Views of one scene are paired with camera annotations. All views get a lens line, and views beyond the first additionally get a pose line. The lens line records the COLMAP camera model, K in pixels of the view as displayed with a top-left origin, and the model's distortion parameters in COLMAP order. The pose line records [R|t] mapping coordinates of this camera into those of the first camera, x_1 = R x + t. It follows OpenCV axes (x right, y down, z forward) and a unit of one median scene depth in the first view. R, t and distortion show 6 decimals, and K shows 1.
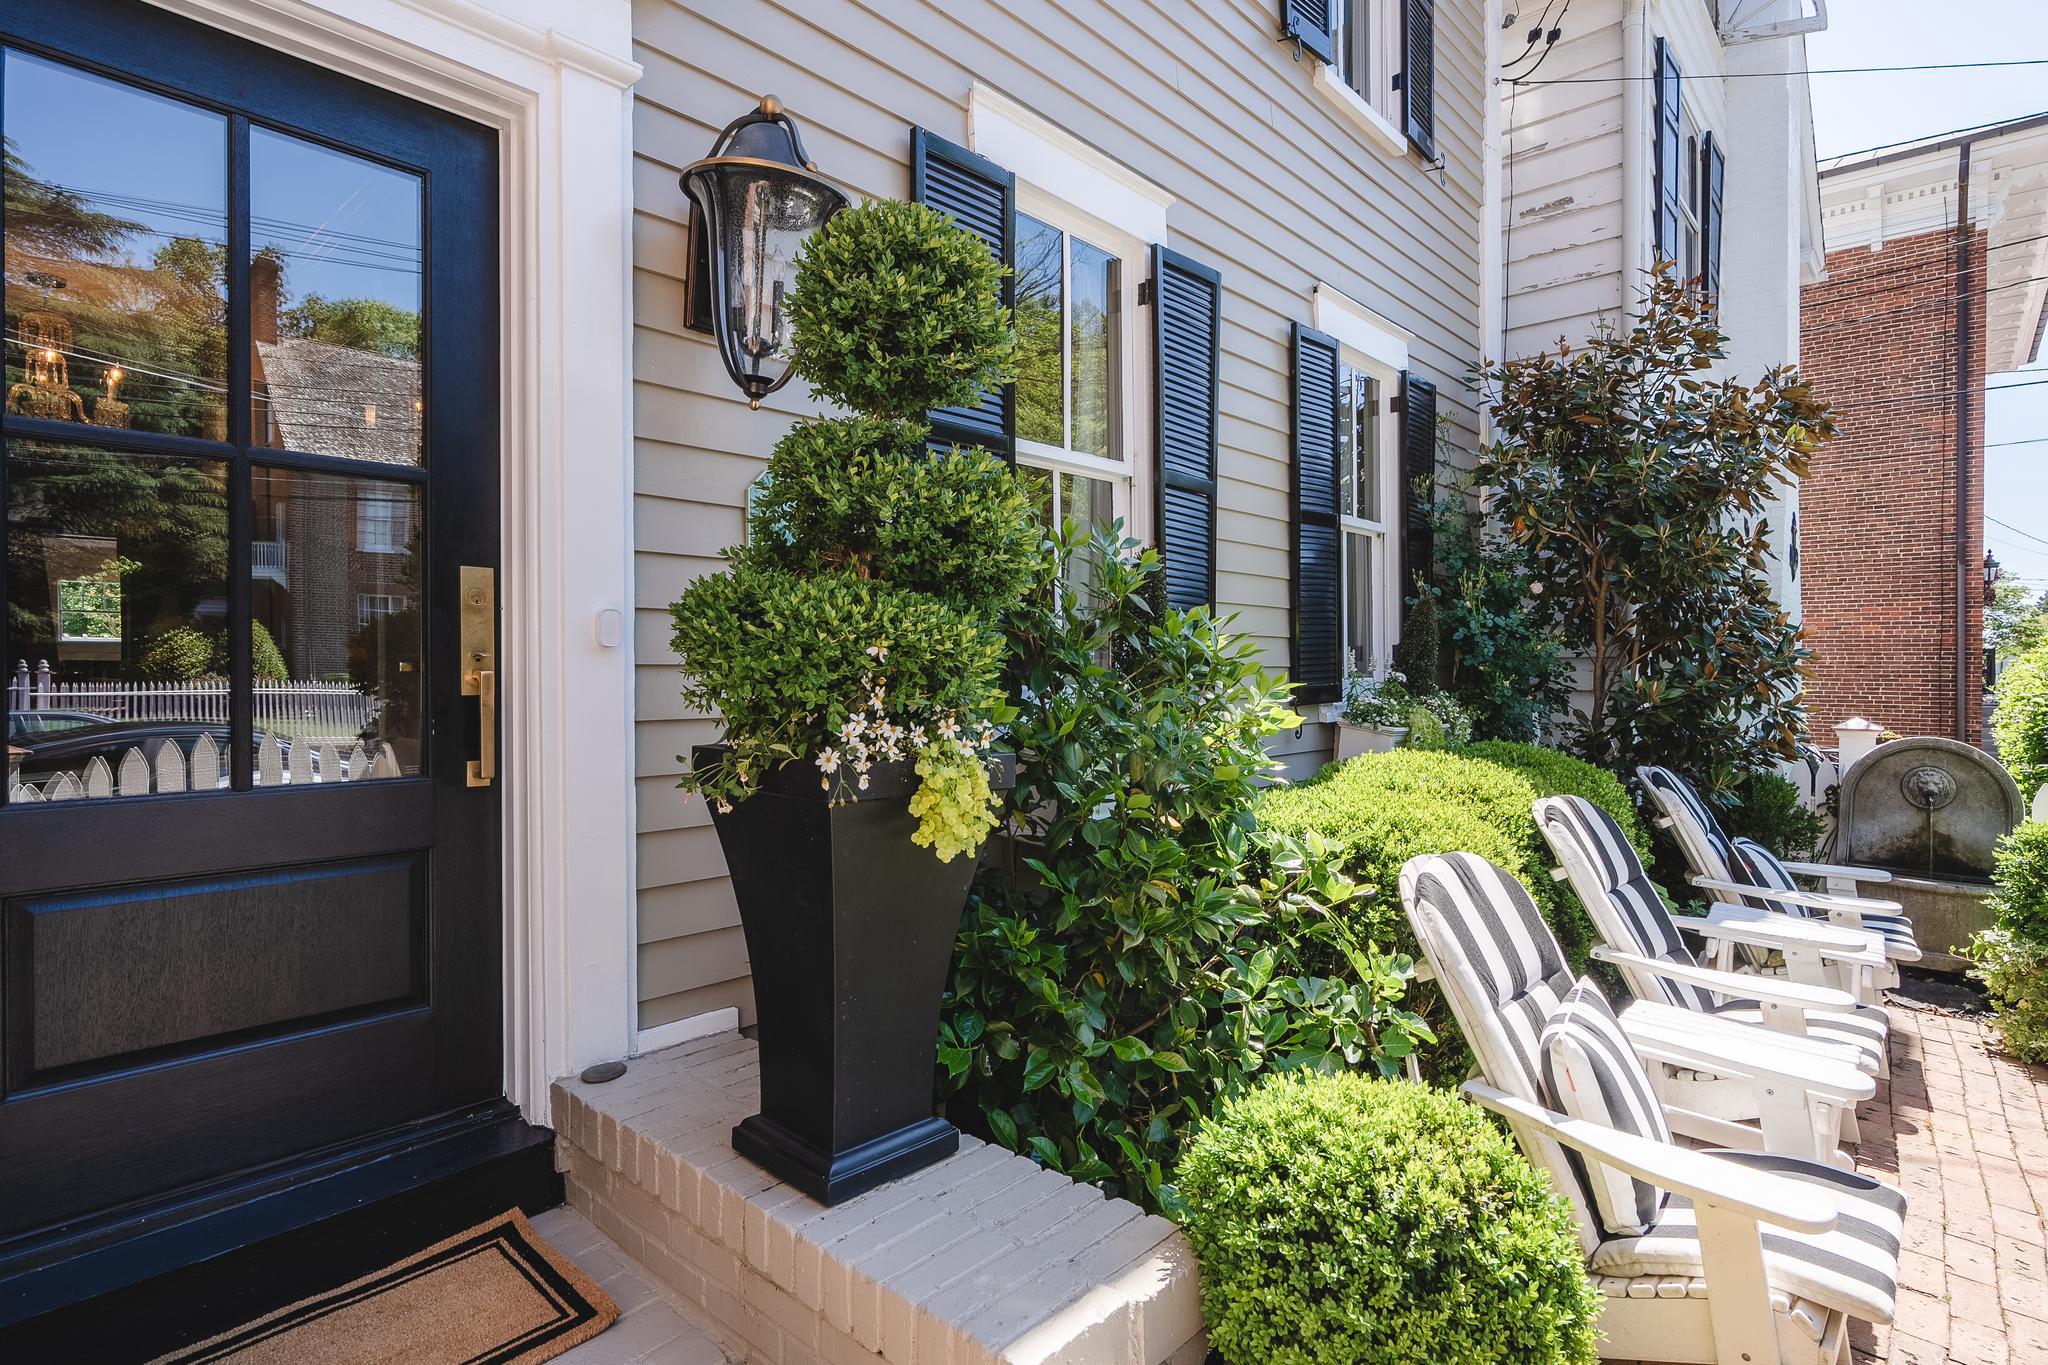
lens RADIAL K [[1041.3, 0, 1007.4], [0, 1041.3, 675.7], [0, 0, 1]] dist [-0.012198, 0.002477]
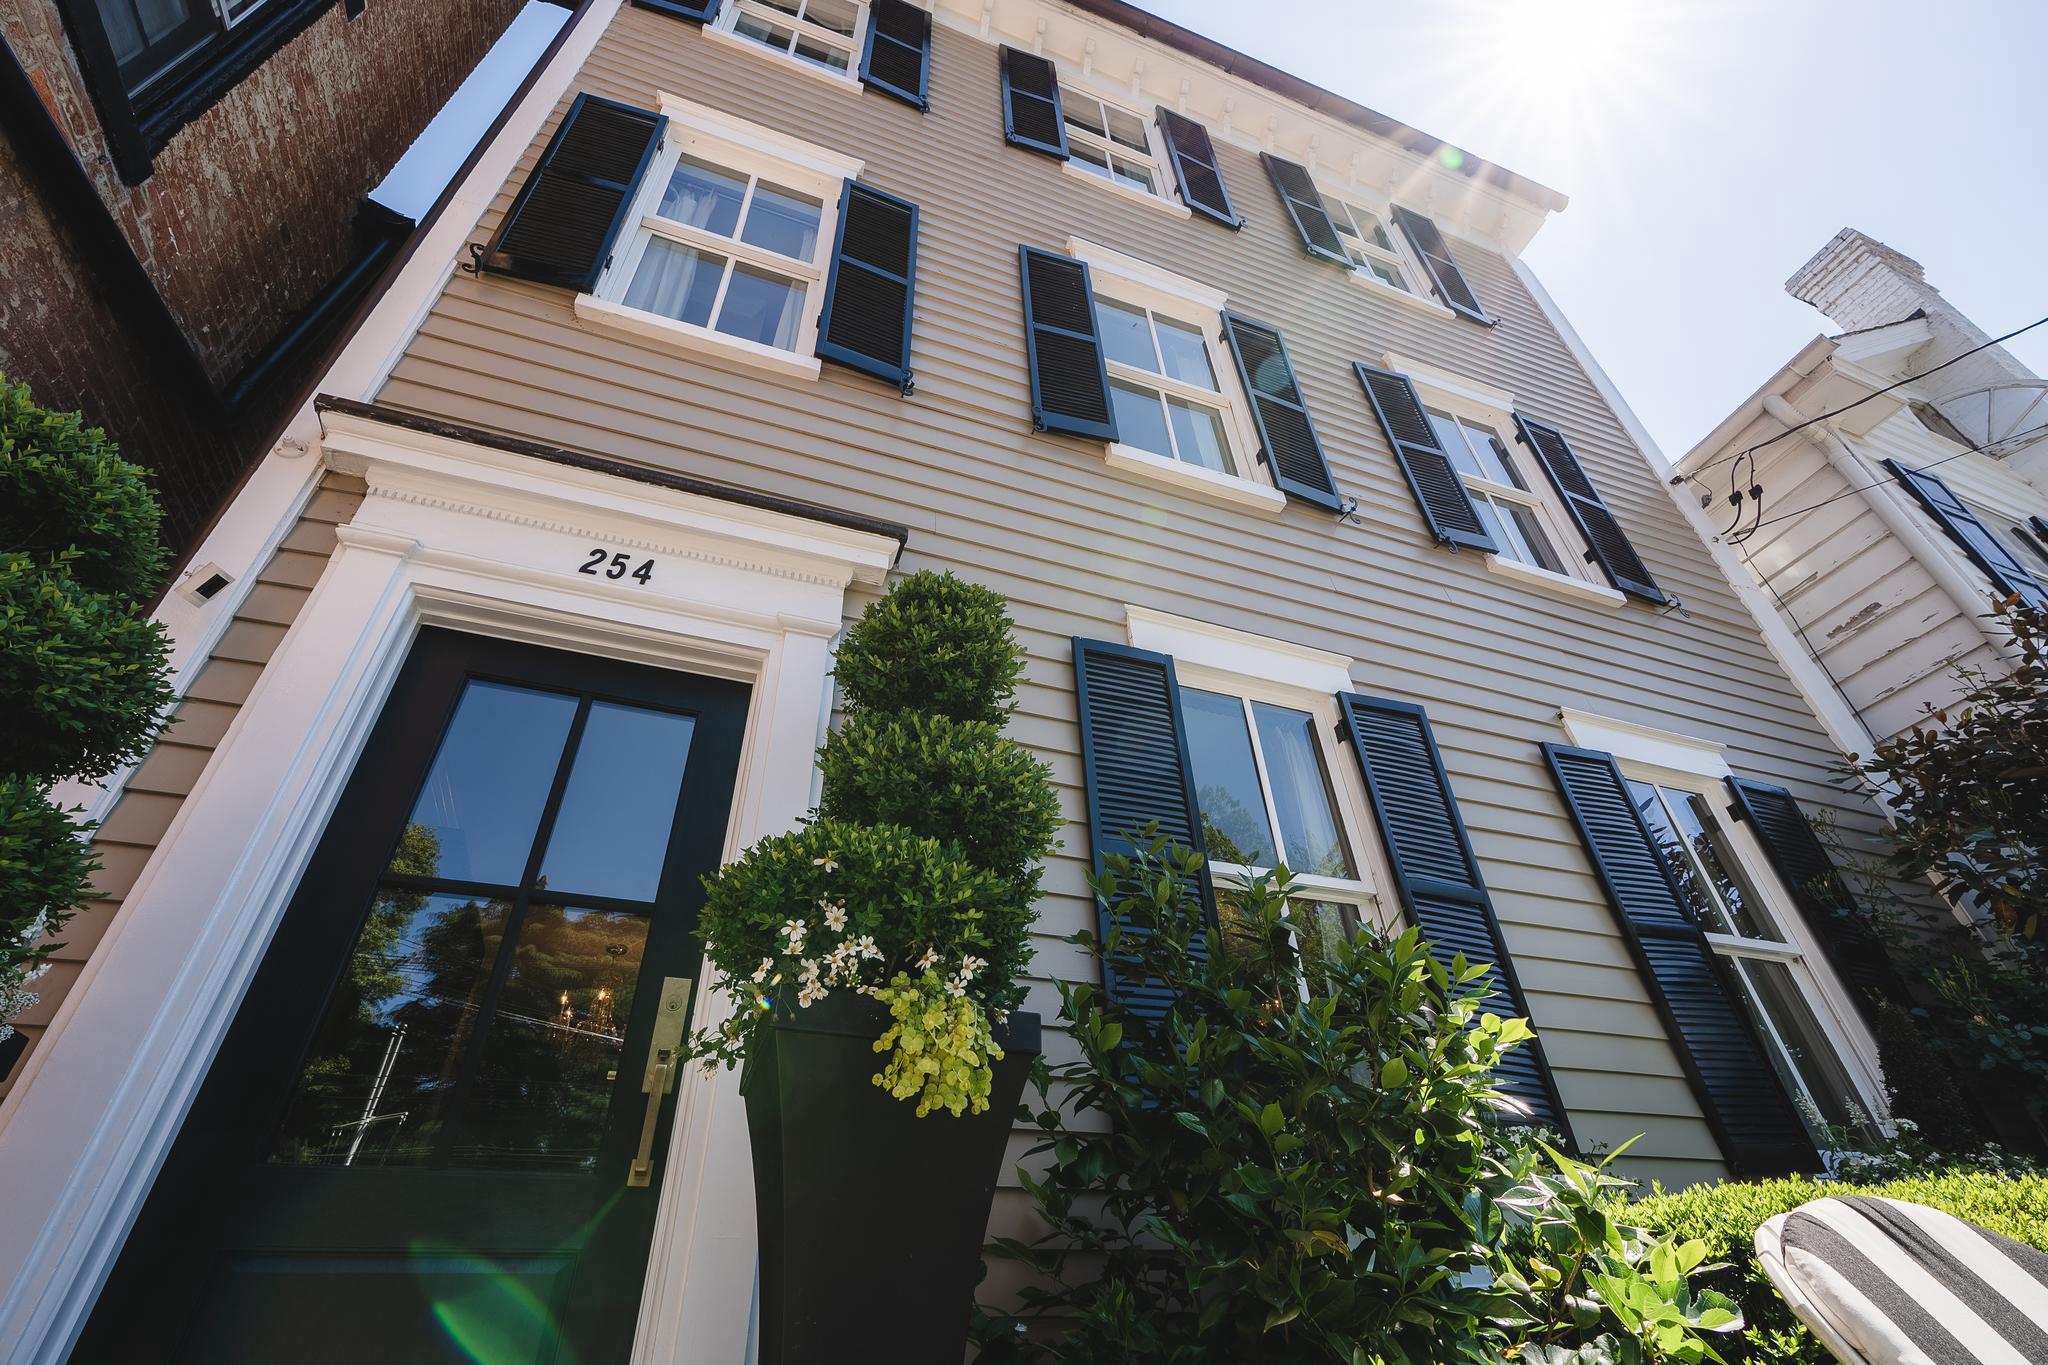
lens RADIAL K [[920.1, 0, 1022.5], [0, 920.1, 679.2], [0, 0, 1]] dist [-0.008222, 0.002294]
pose [[0.895069, -0.296735, -0.332865, 0.274951], [0.027694, 0.782006, -0.622655, 0.276185], [0.445066, 0.548101, 0.708168, 0.243682]]
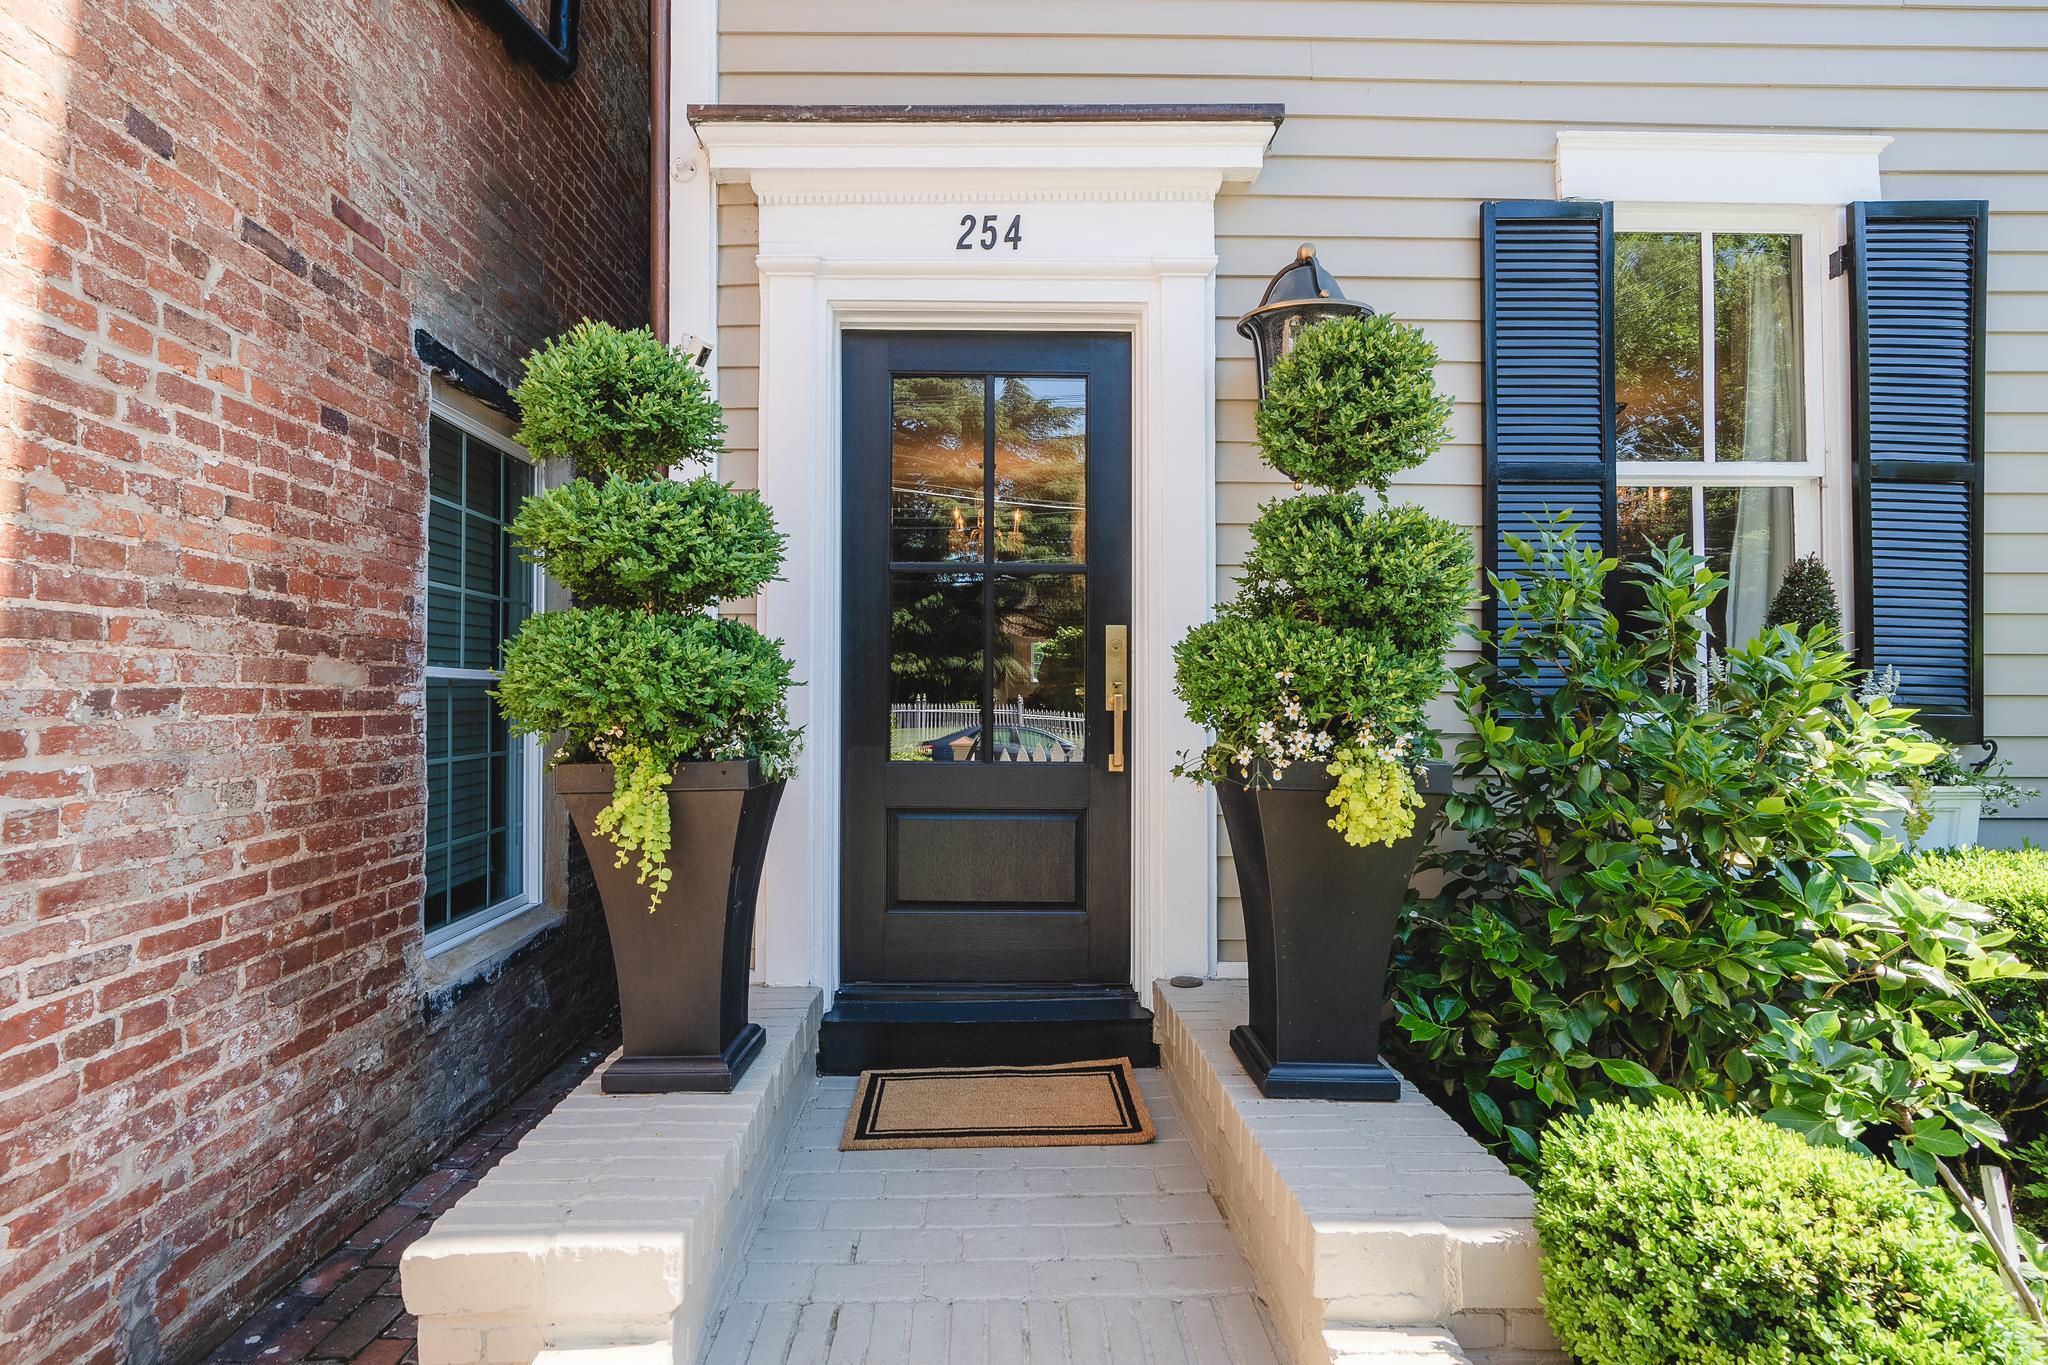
lens RADIAL K [[920.1, 0, 986.4], [0, 920.1, 694.8], [0, 0, 1]] dist [-0.008222, 0.002294]
pose [[0.686444, -0.001997, -0.727180, 0.320064], [-0.010410, 0.999867, -0.012572, 0.013692], [0.727108, 0.016200, 0.686332, -0.050671]]
